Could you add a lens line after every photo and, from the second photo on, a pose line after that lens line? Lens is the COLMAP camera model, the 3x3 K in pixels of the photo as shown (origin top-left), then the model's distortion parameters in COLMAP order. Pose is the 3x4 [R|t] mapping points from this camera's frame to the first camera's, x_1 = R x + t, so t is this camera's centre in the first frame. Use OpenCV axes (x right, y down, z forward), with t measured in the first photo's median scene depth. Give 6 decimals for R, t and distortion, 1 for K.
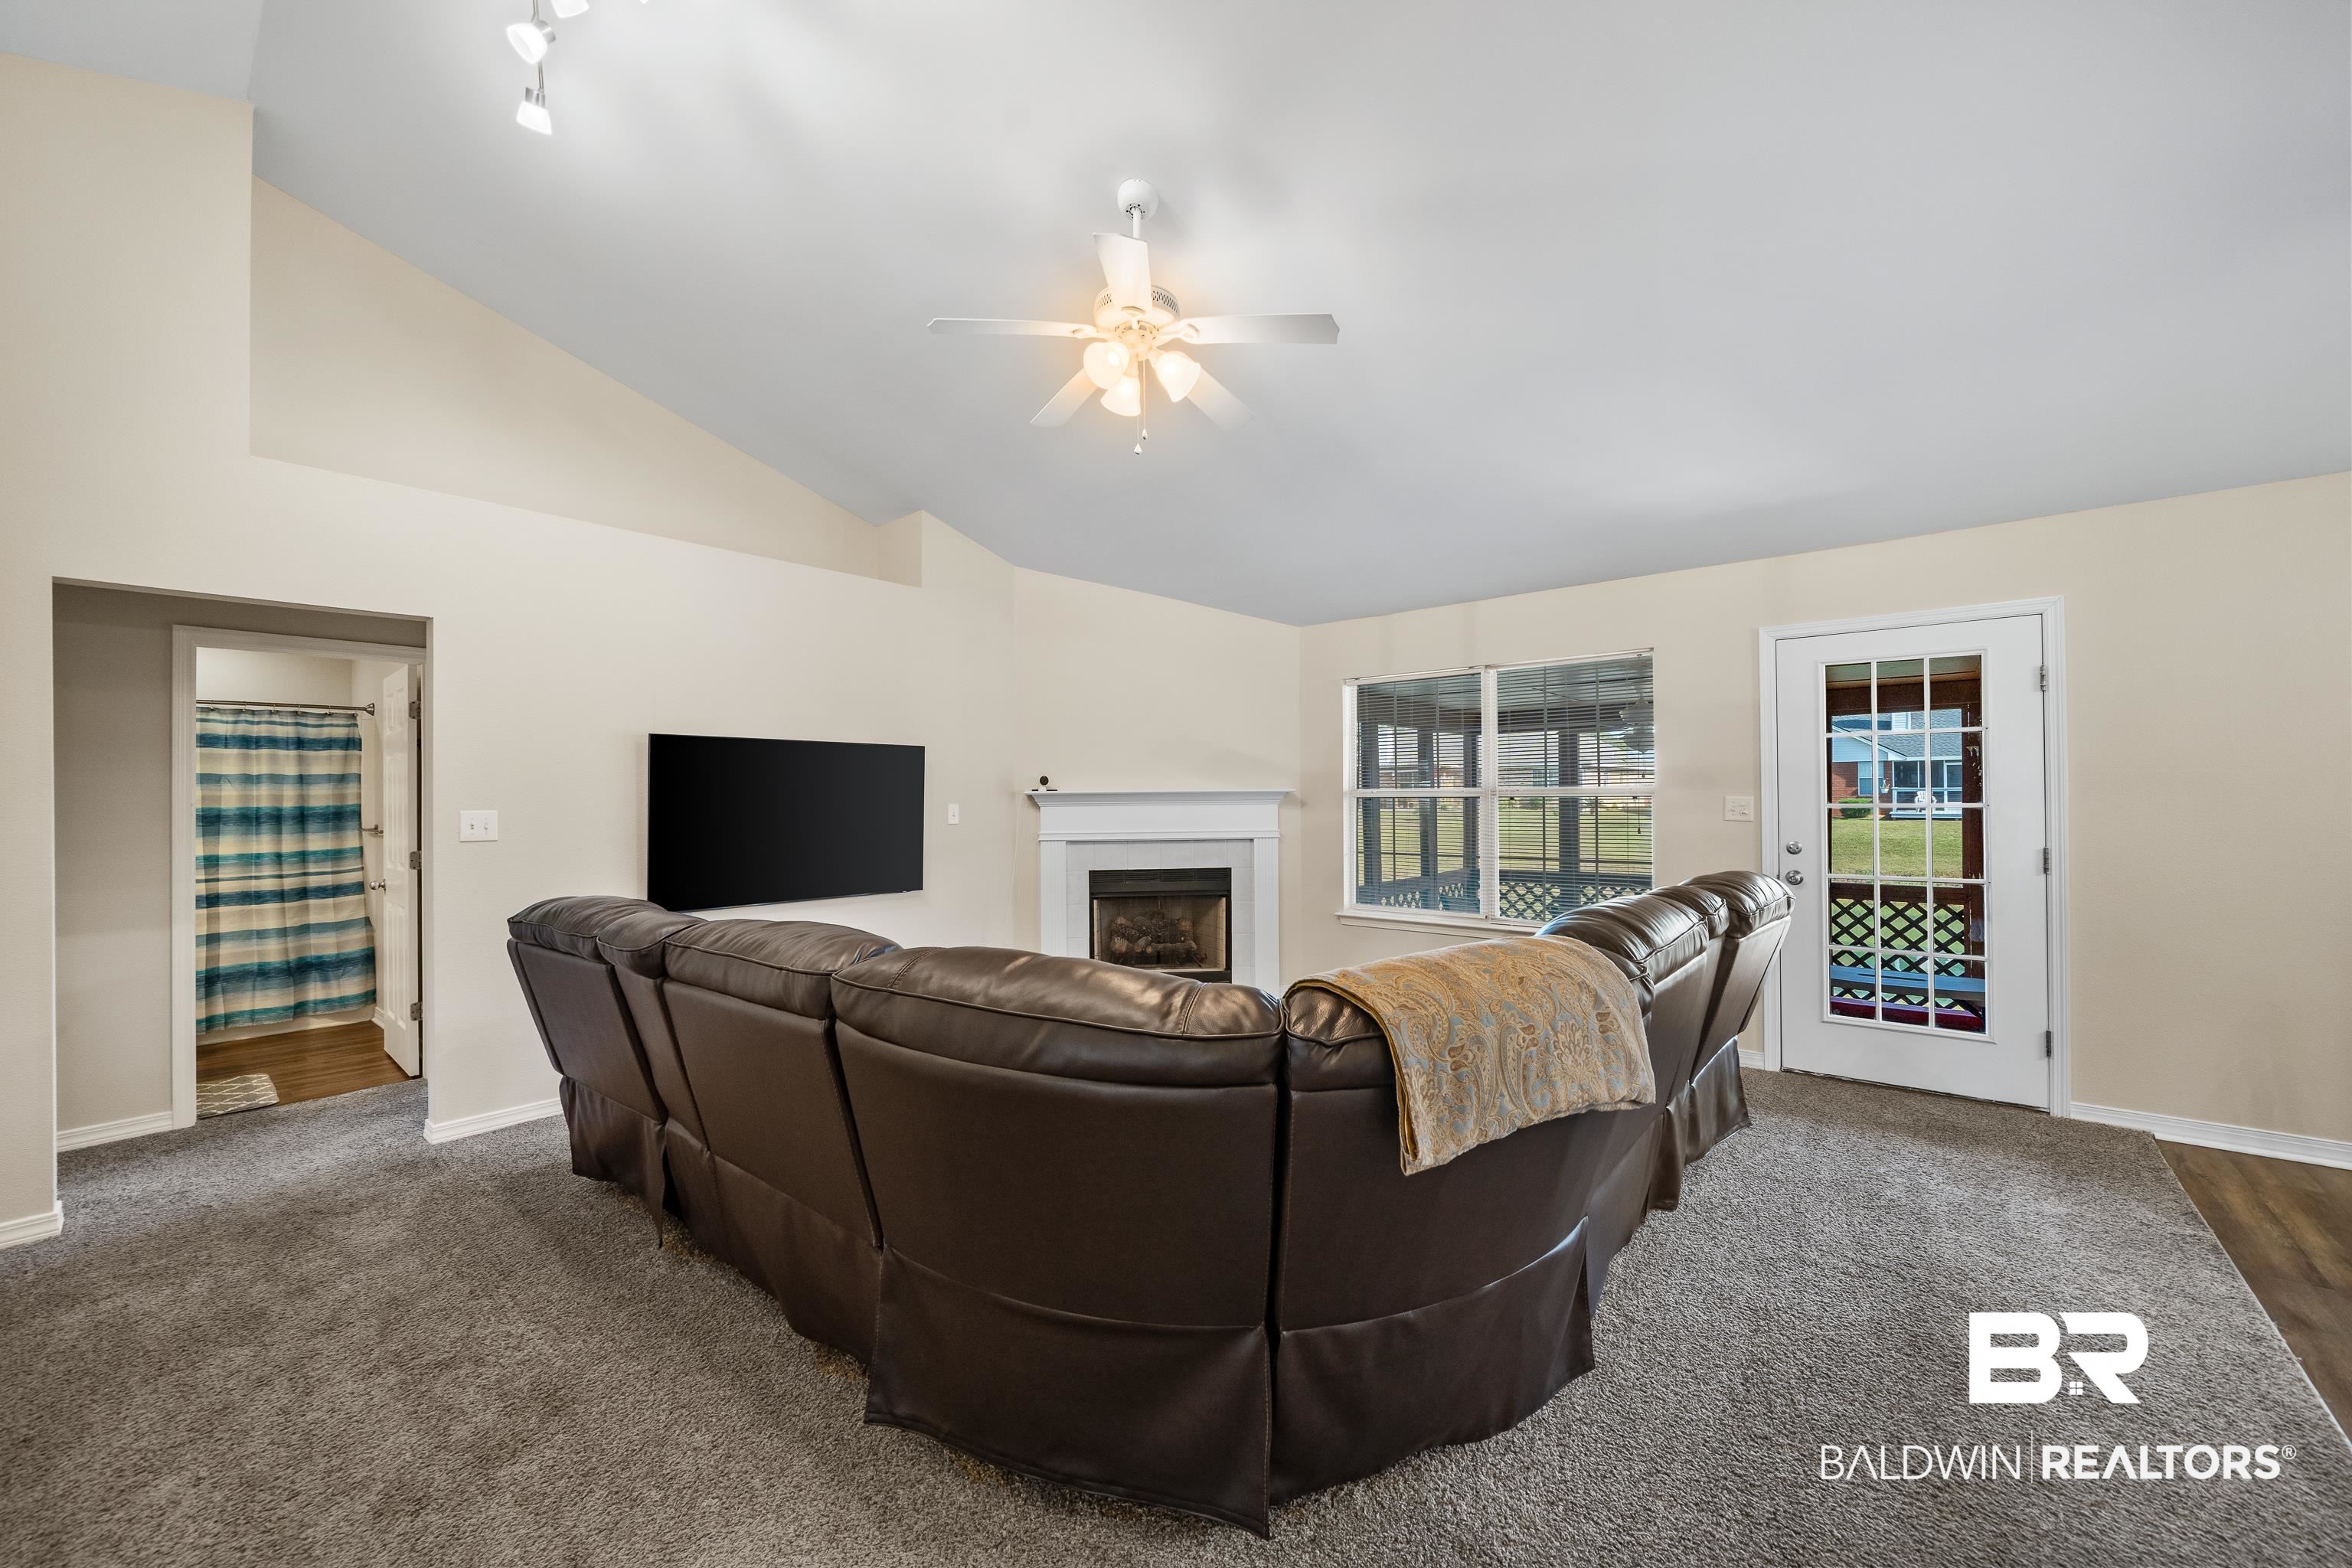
lens RADIAL K [[918.9, 0, 1188.7], [0, 918.9, 799.2], [0, 0, 1]] dist [0.001325, 0.000112]
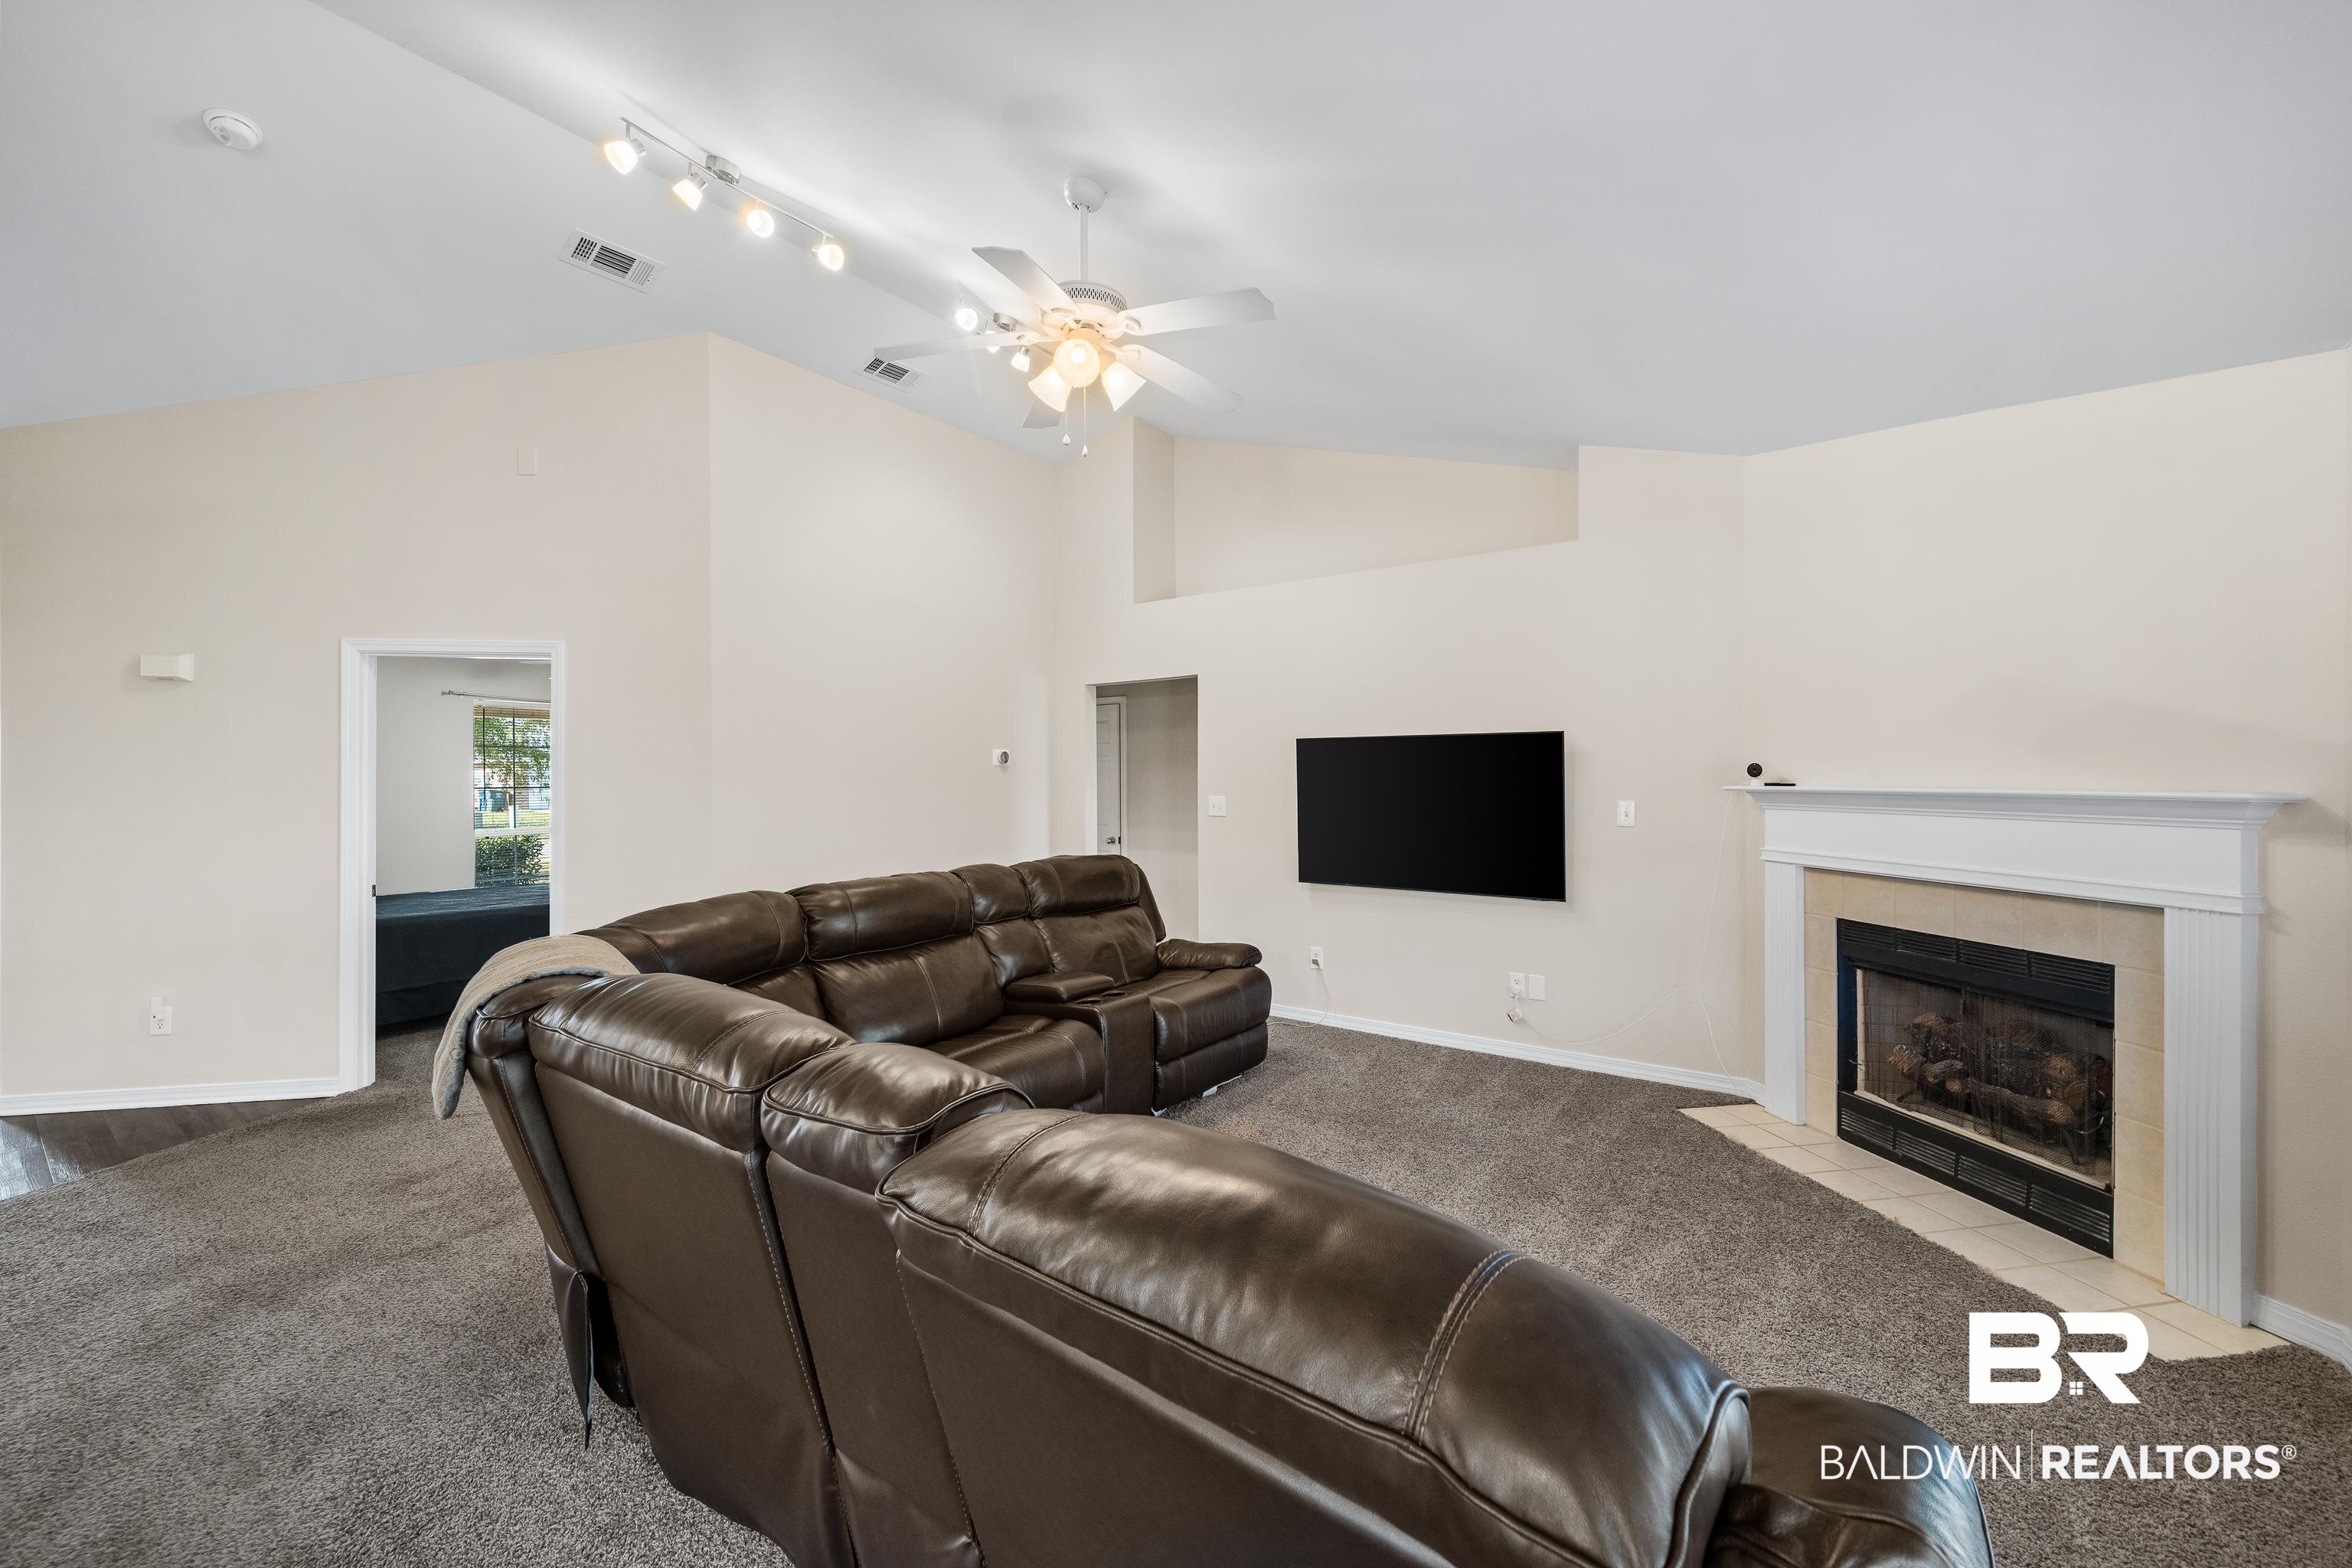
lens RADIAL K [[927.6, 0, 1179.2], [0, 927.6, 782.3], [0, 0, 1]] dist [-0.001914, -0.000203]
pose [[0.076305, 0.018335, -0.996916, 2.436891], [0.008300, 0.999785, 0.019023, -0.138194], [0.997050, -0.009726, 0.076136, 2.765187]]
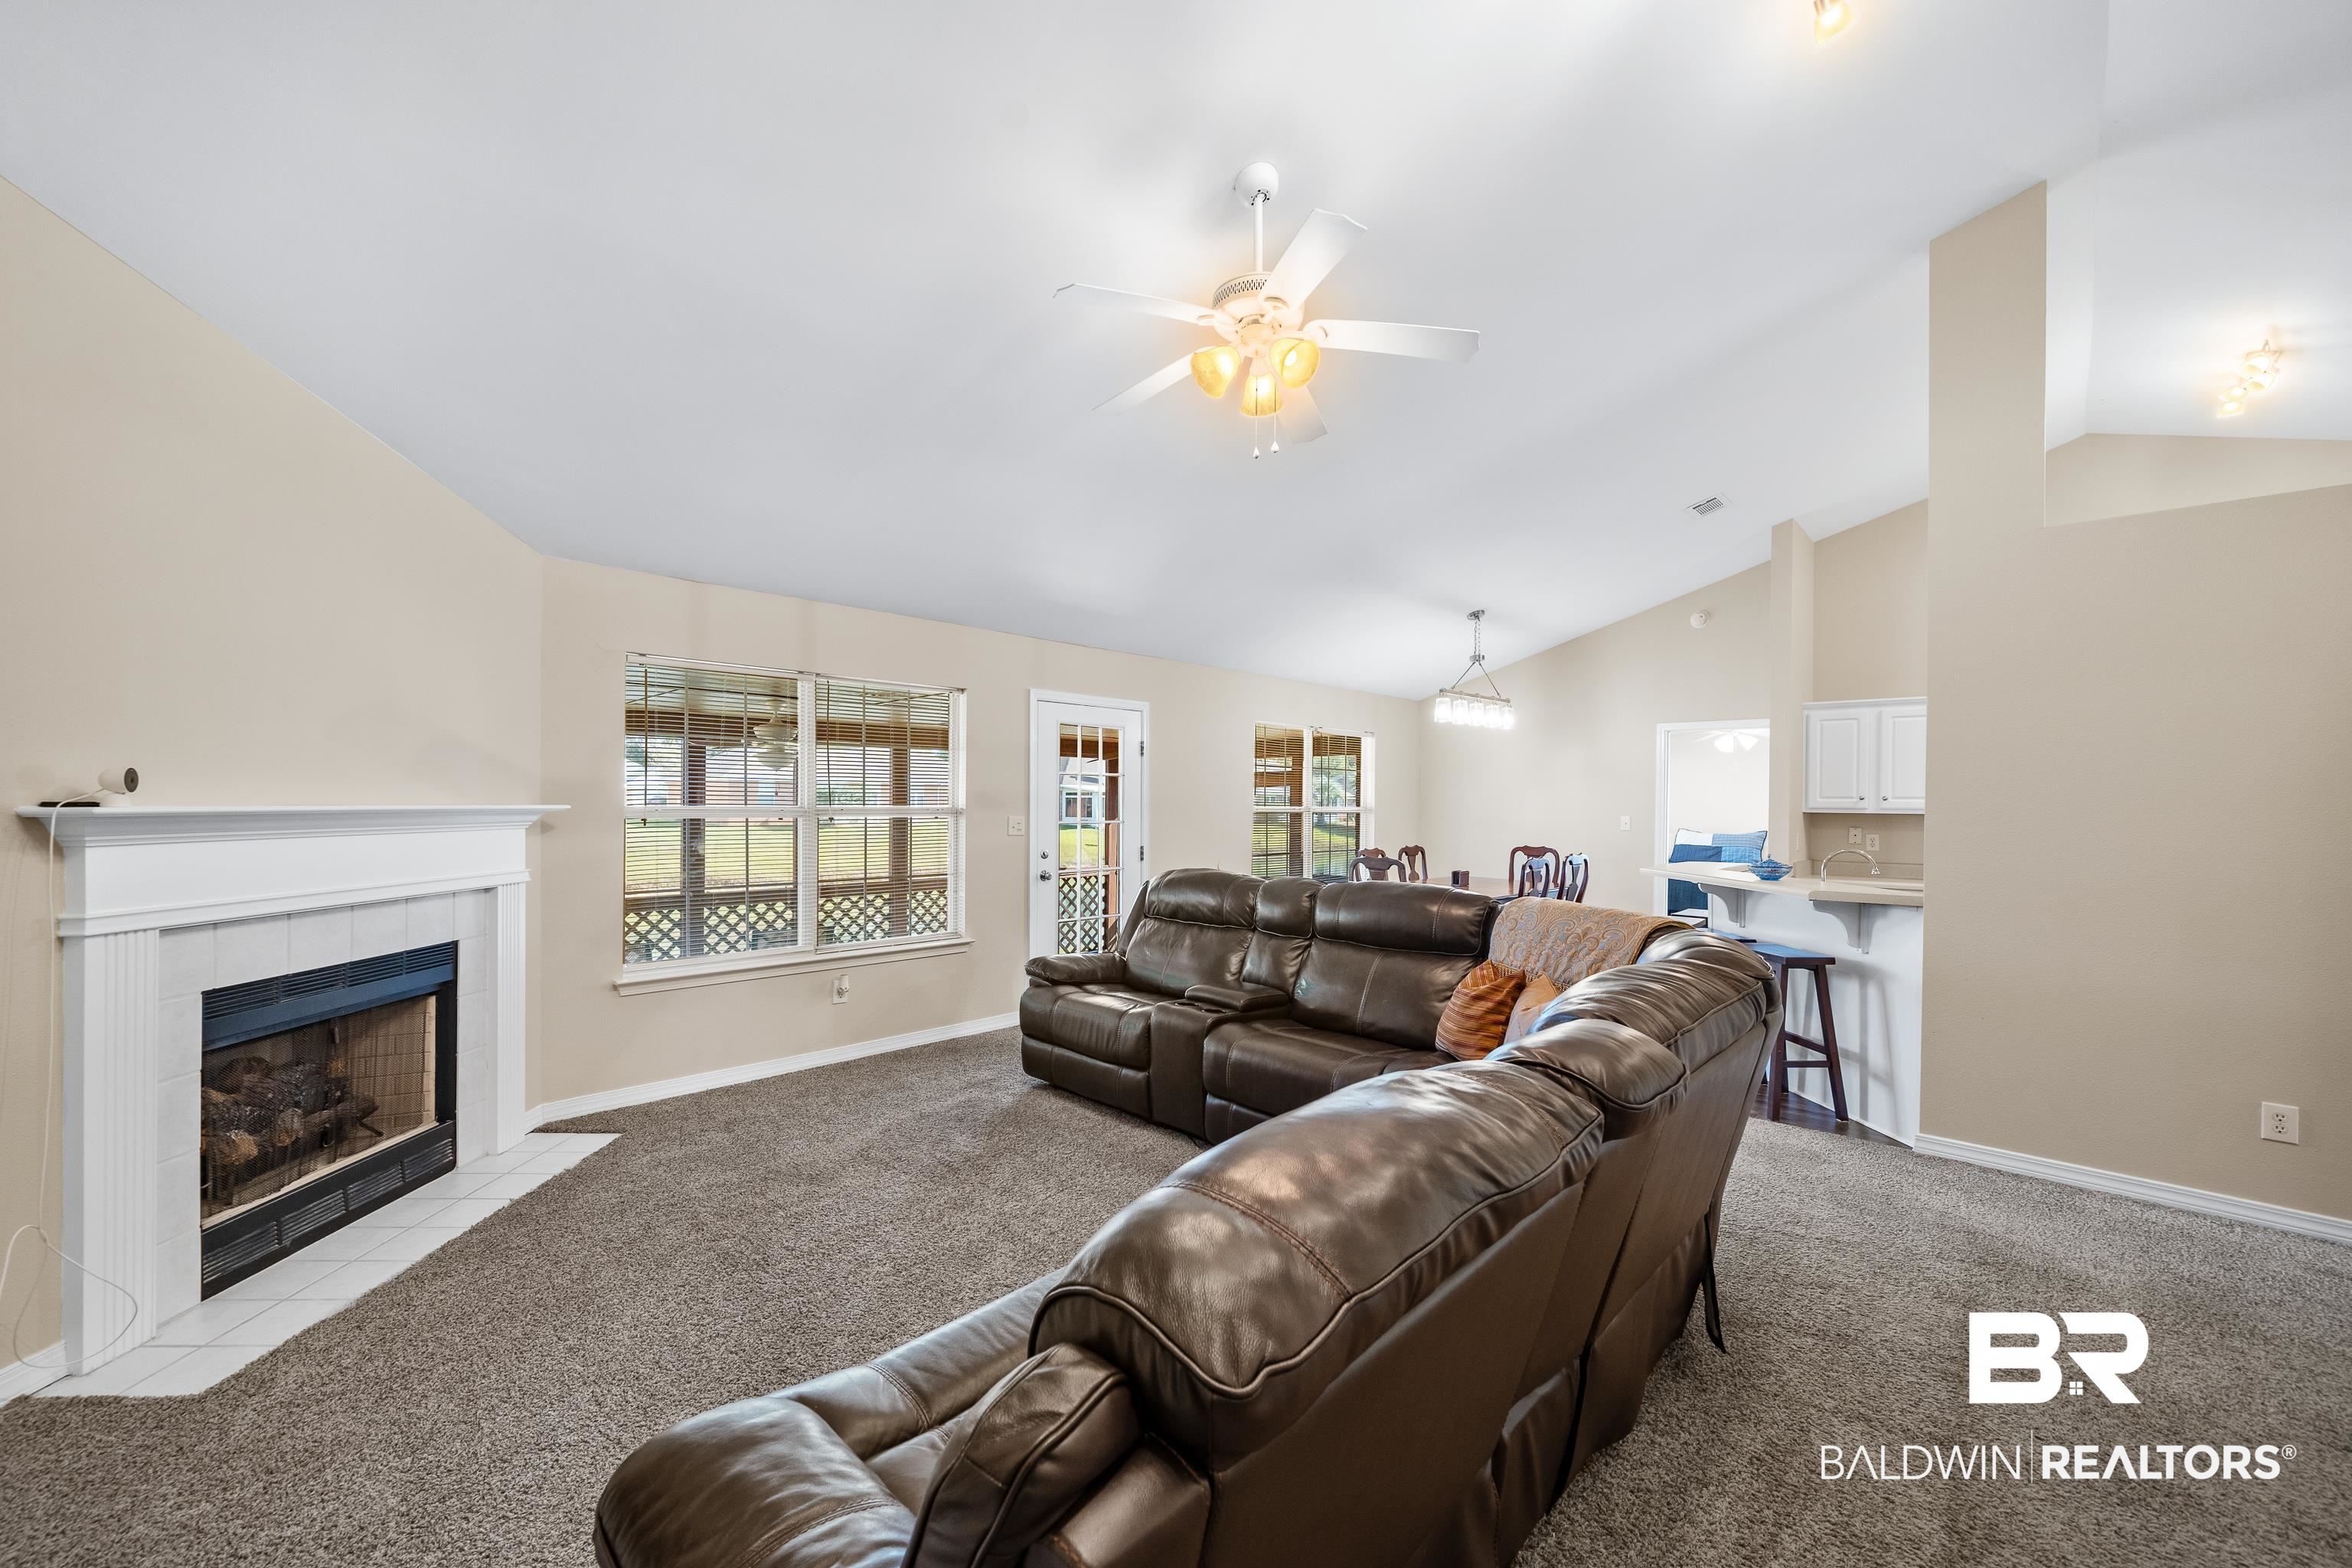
lens RADIAL K [[904.2, 0, 1172.4], [0, 904.2, 805.2], [0, 0, 1]] dist [-0.001823, -0.000283]
pose [[0.075248, 0.006241, 0.997145, -2.602755], [-0.005354, 0.999969, -0.005855, -0.049046], [-0.997150, -0.004898, 0.075280, 2.730671]]
